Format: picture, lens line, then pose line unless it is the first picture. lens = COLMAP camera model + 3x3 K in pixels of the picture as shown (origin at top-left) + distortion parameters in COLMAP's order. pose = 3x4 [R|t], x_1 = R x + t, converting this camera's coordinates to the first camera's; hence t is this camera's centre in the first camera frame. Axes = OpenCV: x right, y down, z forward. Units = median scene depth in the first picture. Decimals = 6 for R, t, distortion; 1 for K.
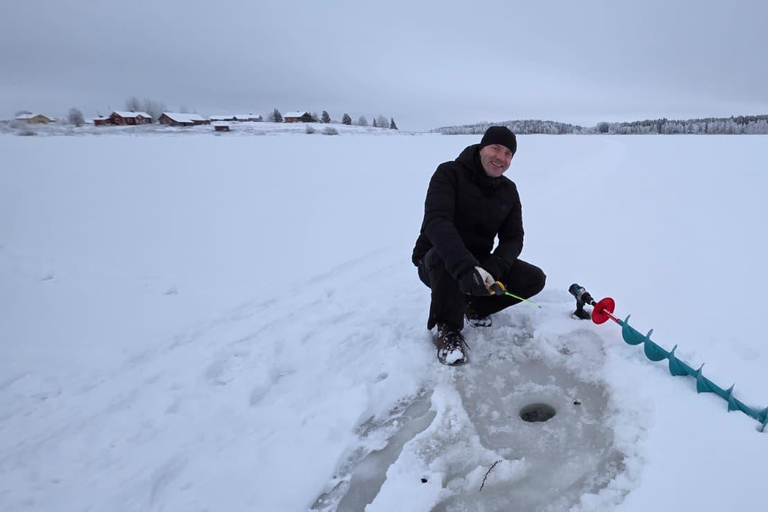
lens RADIAL K [[407.6, 0, 361.9], [0, 407.6, 238.4], [0, 0, 1]] dist [-0.006890, -0.000842]
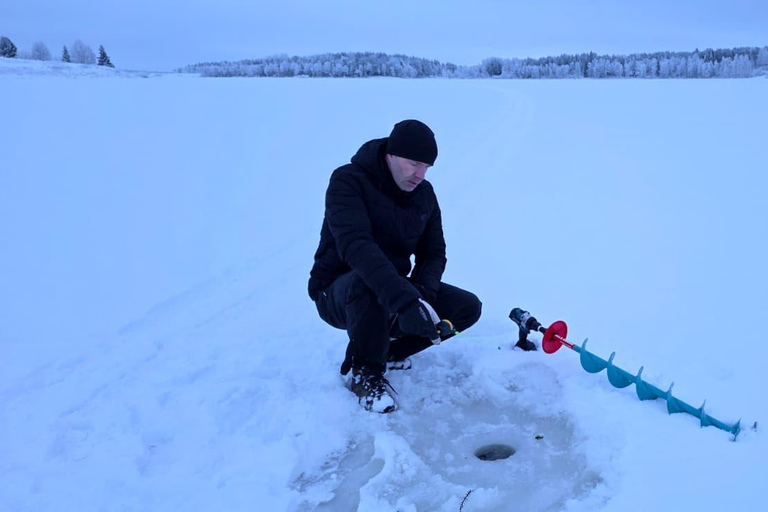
lens RADIAL K [[423.2, 0, 356.4], [0, 423.2, 255.9], [0, 0, 1]] dist [-0.000216, 0.000210]
pose [[0.996797, -0.043052, 0.067395, 0.141754], [0.043736, 0.999005, -0.008701, 0.001082], [-0.066954, 0.011621, 0.997688, 0.164549]]
